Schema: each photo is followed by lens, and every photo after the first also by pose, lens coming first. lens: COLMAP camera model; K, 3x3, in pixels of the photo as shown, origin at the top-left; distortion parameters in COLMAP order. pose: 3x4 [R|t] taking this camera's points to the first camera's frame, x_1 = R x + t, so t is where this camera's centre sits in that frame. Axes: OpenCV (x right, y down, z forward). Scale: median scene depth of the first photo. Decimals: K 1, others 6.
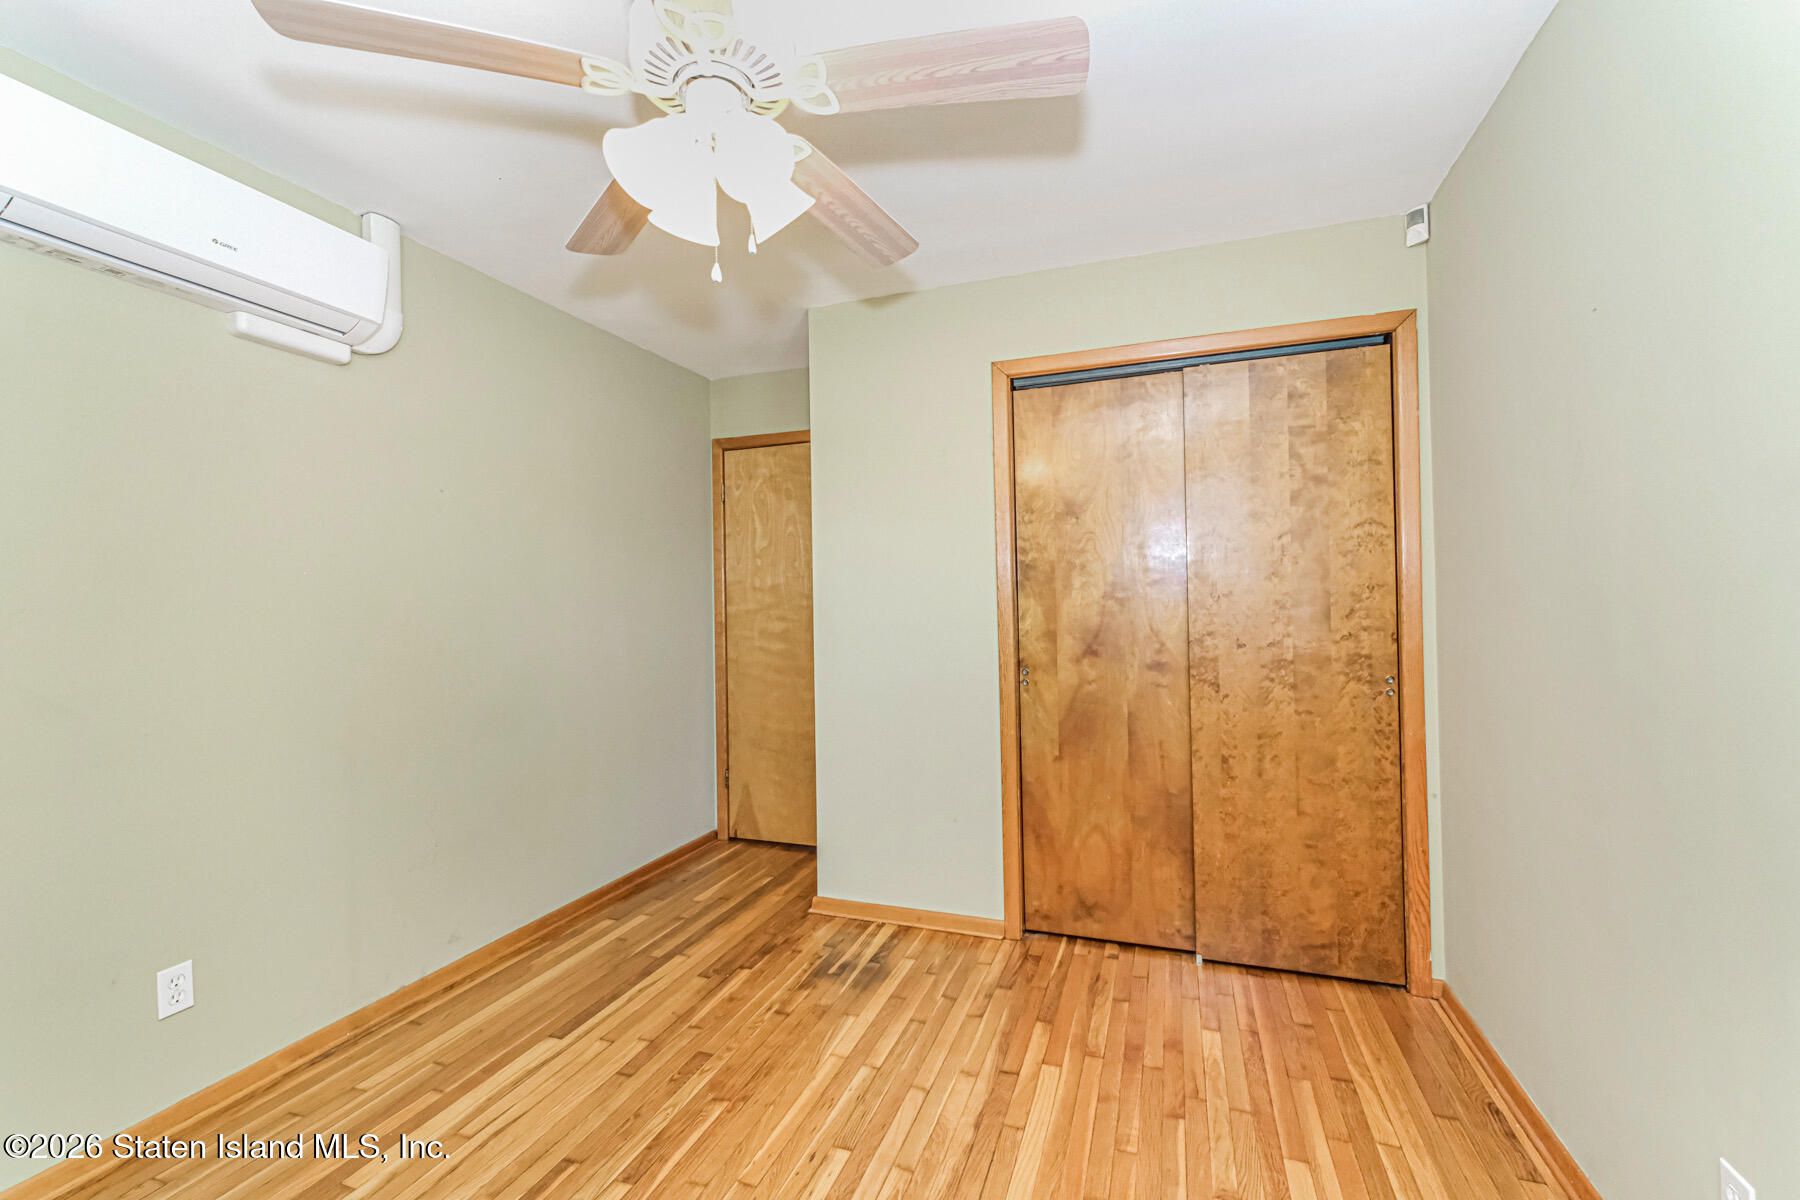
lens RADIAL K [[757.3, 0, 898.2], [0, 757.3, 599.0], [0, 0, 1]] dist [-0.005090, 0.000291]
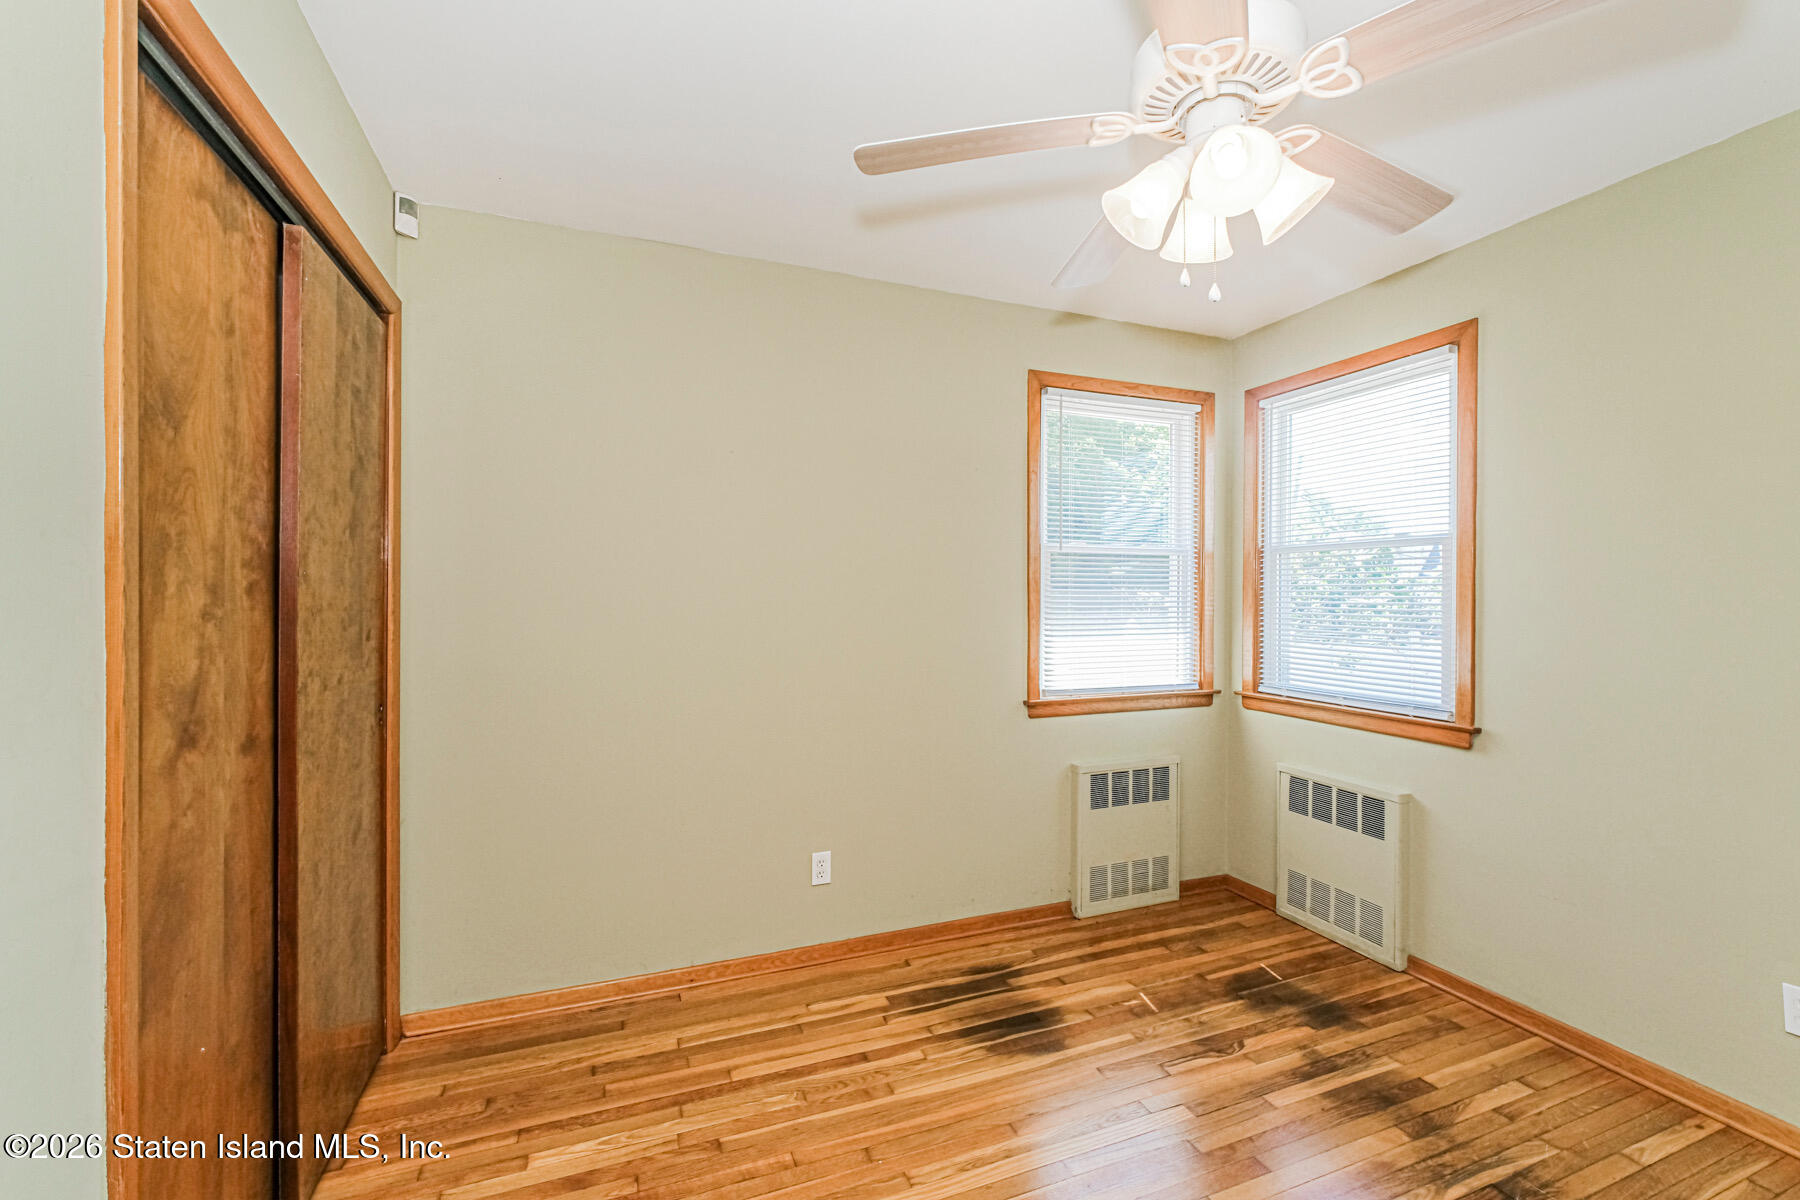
lens RADIAL K [[757.3, 0, 898.2], [0, 757.3, 597.9], [0, 0, 1]] dist [-0.005090, 0.000291]
pose [[-0.667888, 0.001594, 0.744260, -0.487344], [0.000519, 0.999998, -0.001676, -0.024012], [-0.744262, -0.000733, -0.667888, 1.385732]]
